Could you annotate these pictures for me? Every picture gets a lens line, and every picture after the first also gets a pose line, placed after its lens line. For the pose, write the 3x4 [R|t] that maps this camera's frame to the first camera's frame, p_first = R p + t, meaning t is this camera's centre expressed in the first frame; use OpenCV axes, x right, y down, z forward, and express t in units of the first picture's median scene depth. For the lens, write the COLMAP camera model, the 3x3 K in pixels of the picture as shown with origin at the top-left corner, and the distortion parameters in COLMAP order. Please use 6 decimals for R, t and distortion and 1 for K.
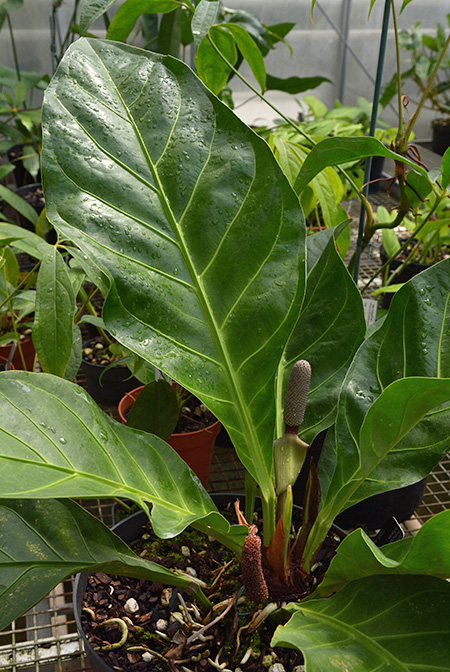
lens RADIAL K [[834.4, 0, 225.0], [0, 834.4, 336.4], [0, 0, 1]] dist [0.097856, 0.000000]
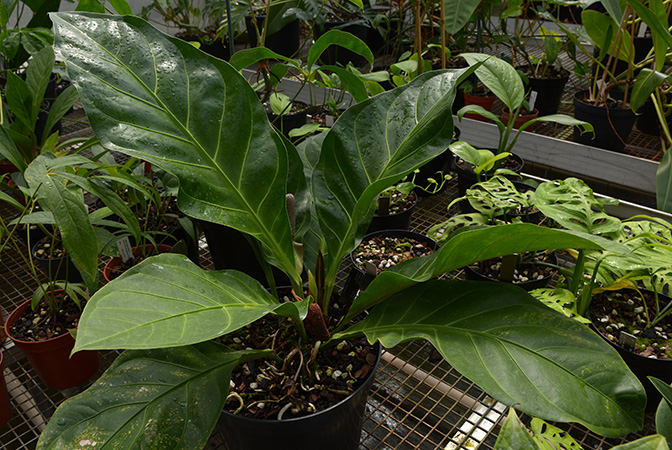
lens RADIAL K [[557.5, 0, 336.2], [0, 557.5, 224.9], [0, 0, 1]] dist [-0.019308, -0.010525]
pose [[0.823182, -0.324579, 0.465854, -0.344399], [0.282505, 0.945859, 0.159821, -0.059551], [-0.492506, 0.000044, 0.870309, 0.042629]]
